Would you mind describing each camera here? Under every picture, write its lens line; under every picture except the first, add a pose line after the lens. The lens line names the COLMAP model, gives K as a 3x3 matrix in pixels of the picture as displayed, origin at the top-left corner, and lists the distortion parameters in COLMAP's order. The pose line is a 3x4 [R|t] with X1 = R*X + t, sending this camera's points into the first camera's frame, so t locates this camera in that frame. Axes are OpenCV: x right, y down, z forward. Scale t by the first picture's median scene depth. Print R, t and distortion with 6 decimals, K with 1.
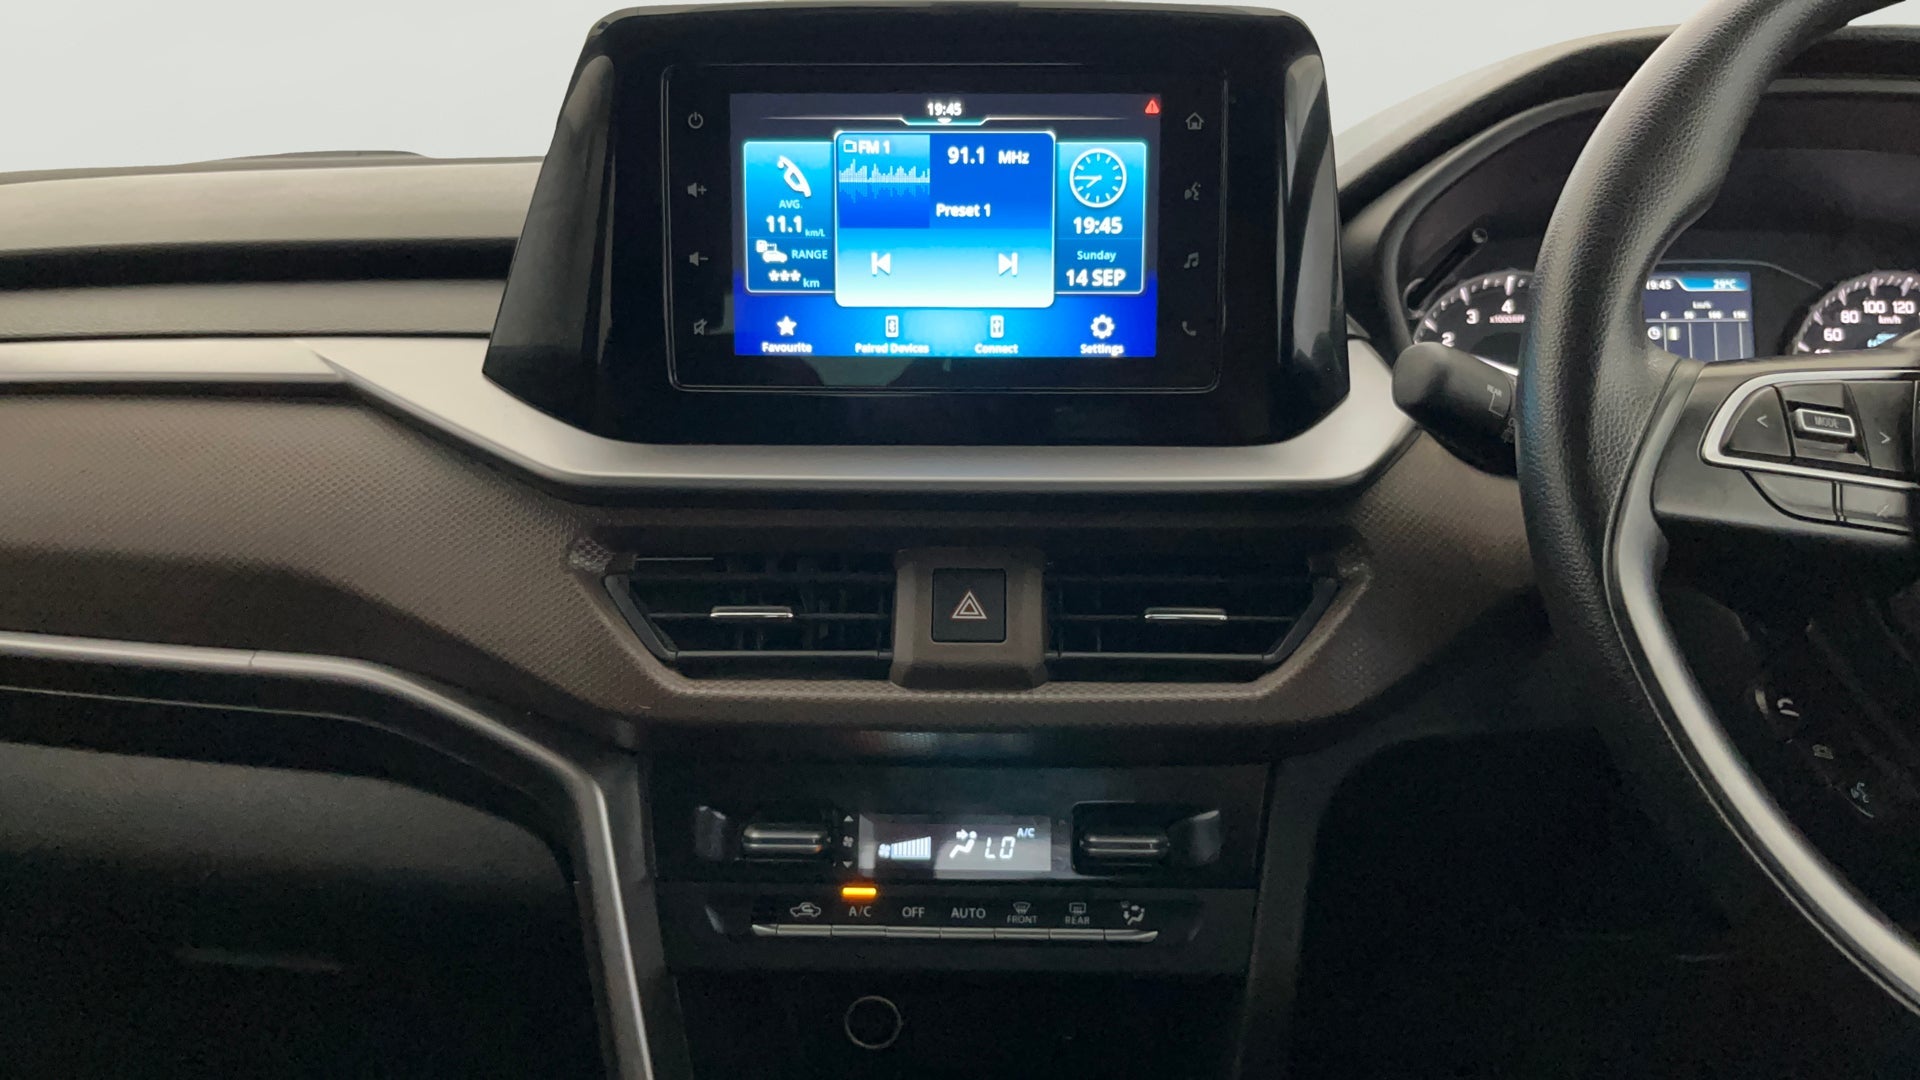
lens RADIAL K [[1412.9, 0, 960.0], [0, 1412.9, 540.0], [0, 0, 1]] dist [0.064701, -0.108433]
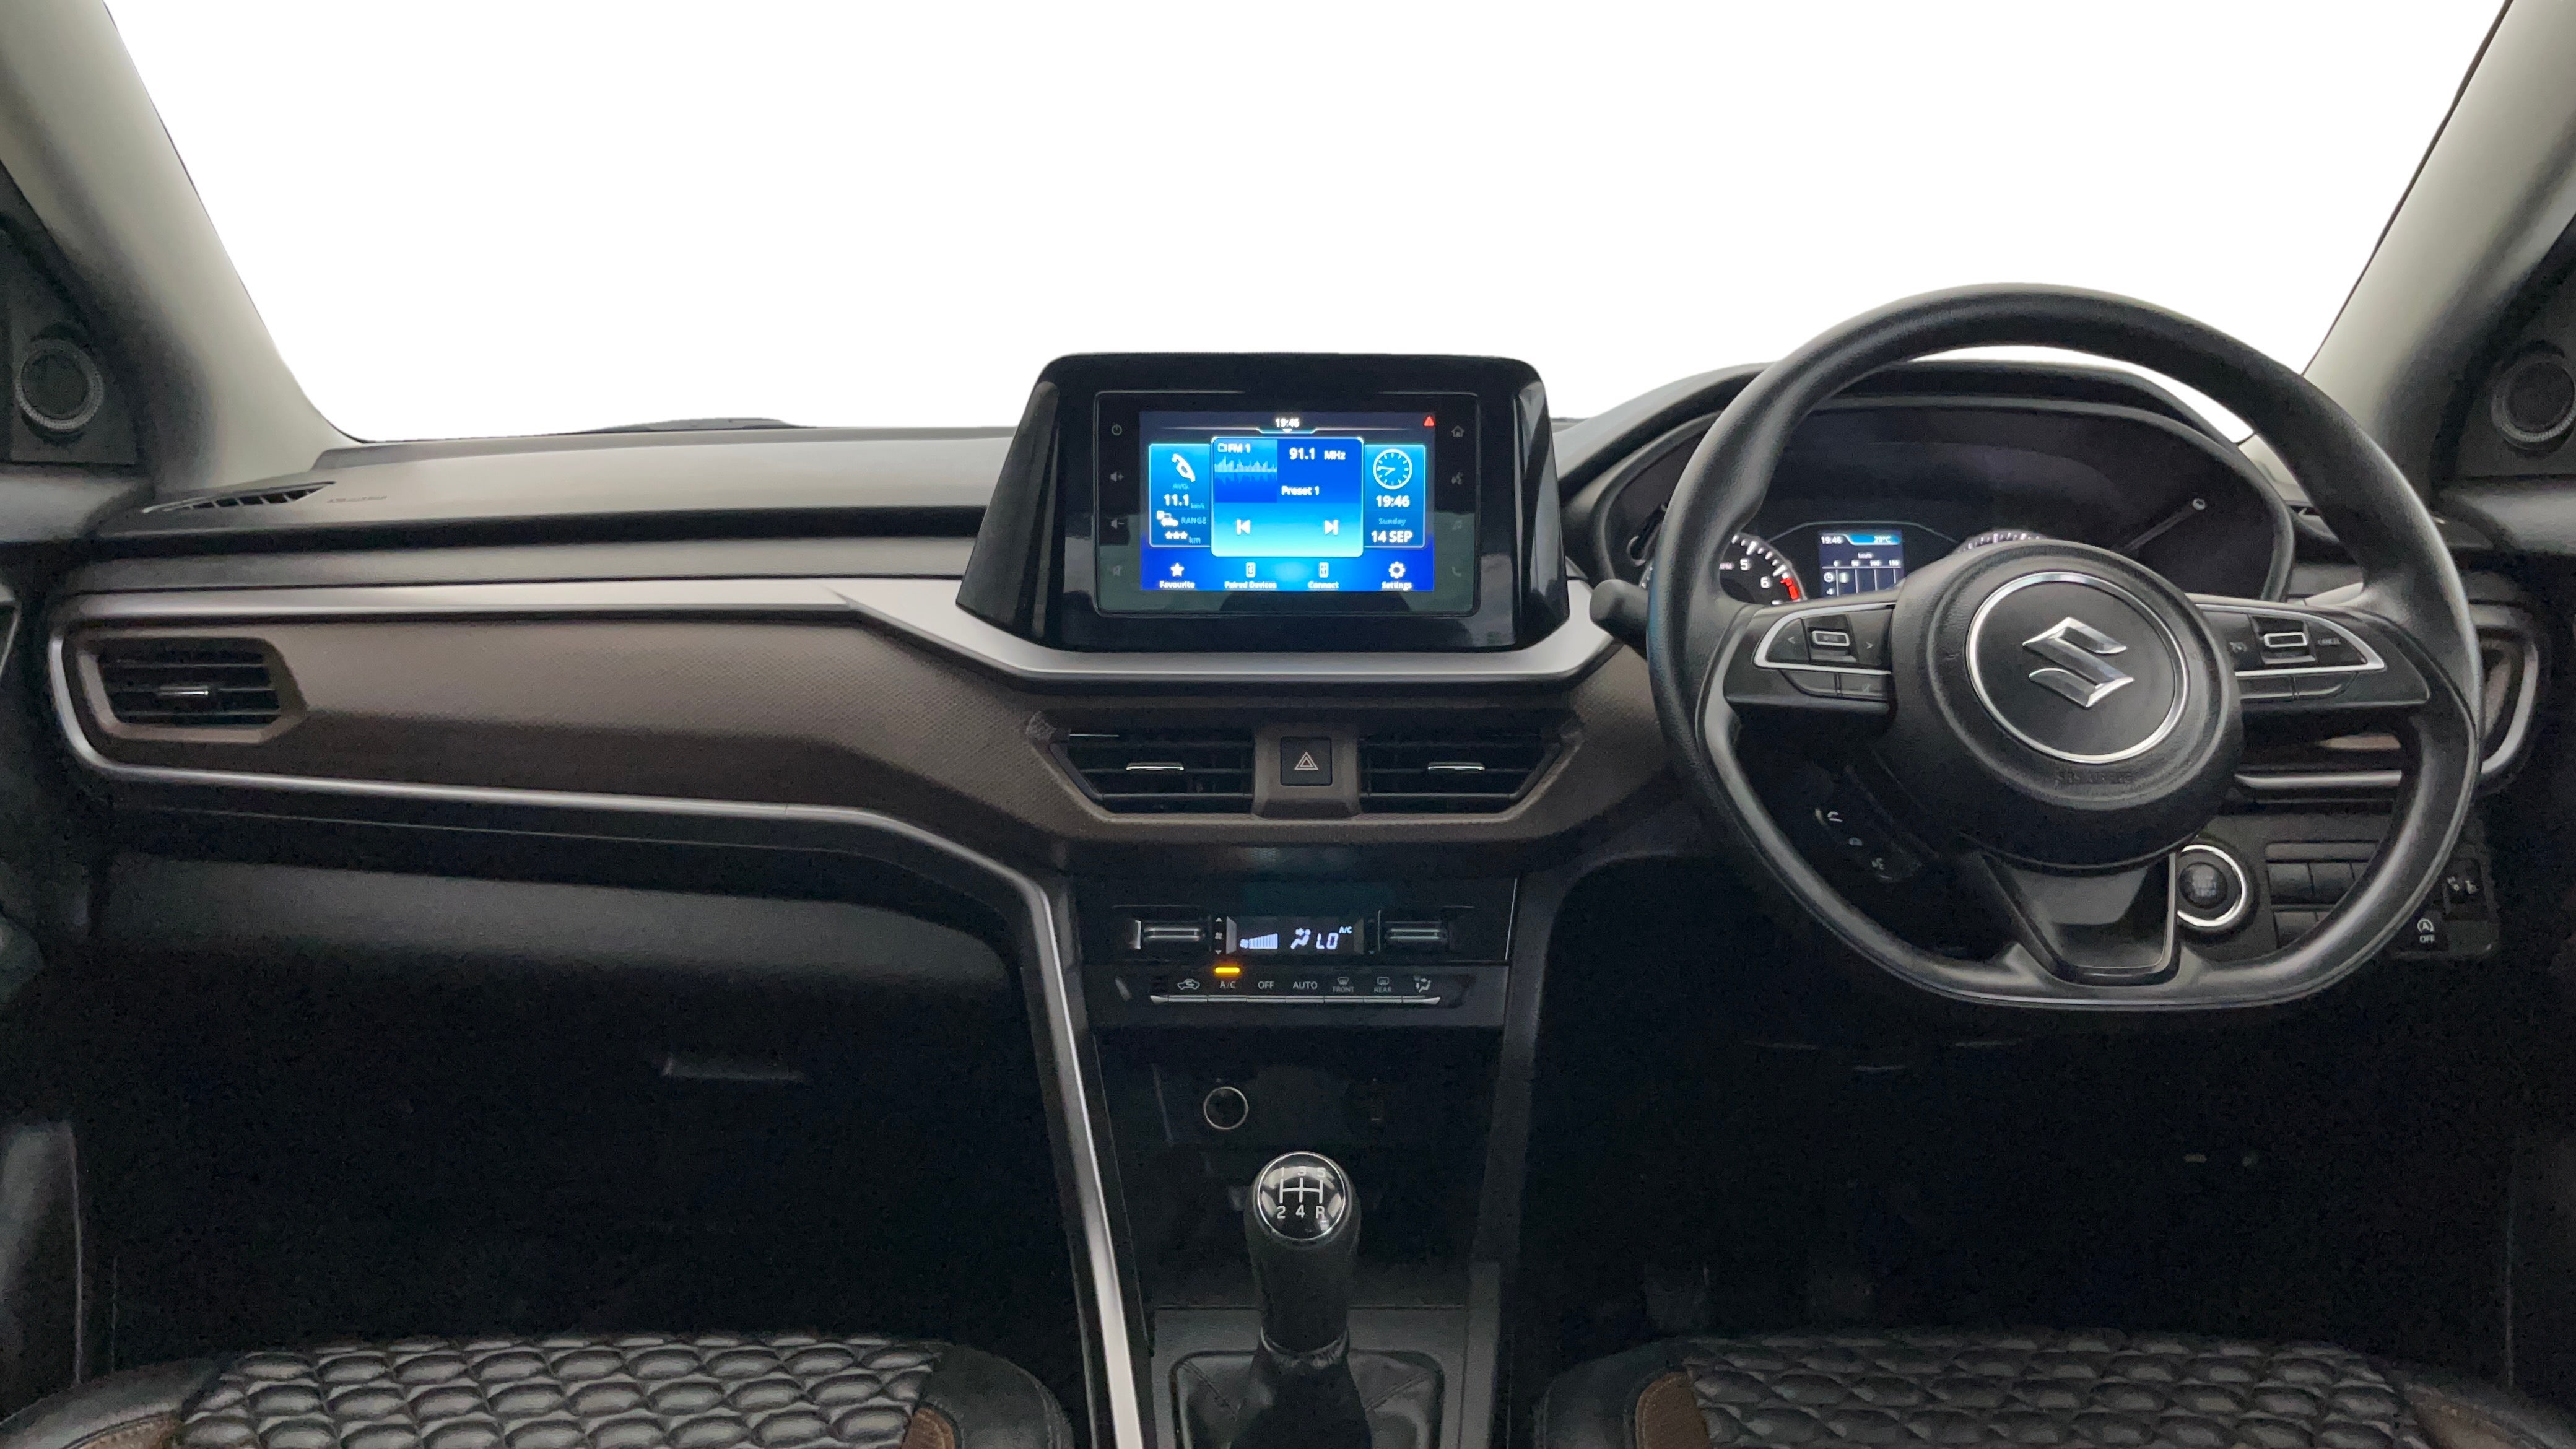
lens RADIAL K [[1895.7, 0, 1288.0], [0, 1895.7, 724.5], [0, 0, 1]] dist [0.064701, -0.108433]
pose [[0.999572, -0.002529, 0.029139, -0.066910], [0.004674, 0.997263, -0.073786, 0.148088], [-0.028873, 0.073891, 0.996848, -0.910818]]
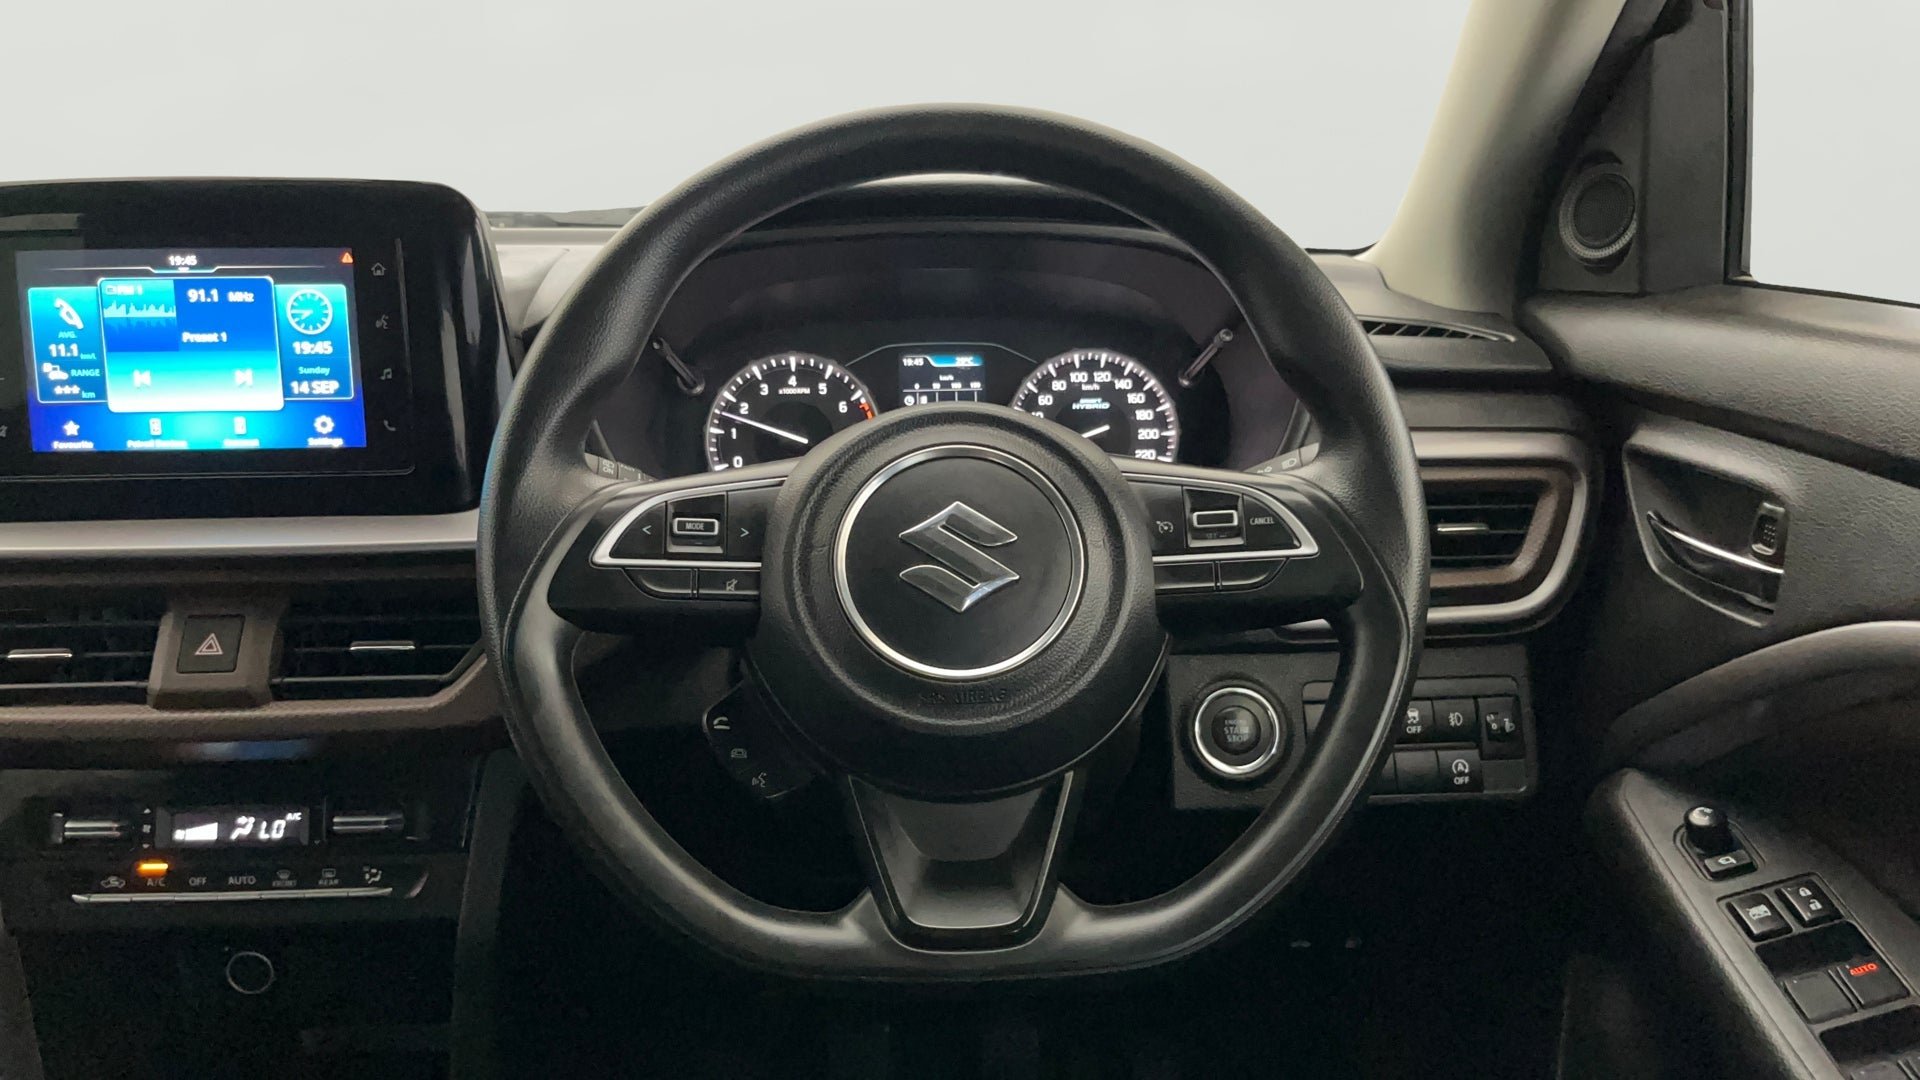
lens RADIAL K [[1412.9, 0, 960.0], [0, 1412.9, 540.0], [0, 0, 1]] dist [0.064701, -0.108433]
pose [[0.997782, -0.023288, 0.062365, 0.598265], [0.022446, 0.999648, 0.014156, -0.050841], [-0.062673, -0.012725, 0.997953, -0.338134]]
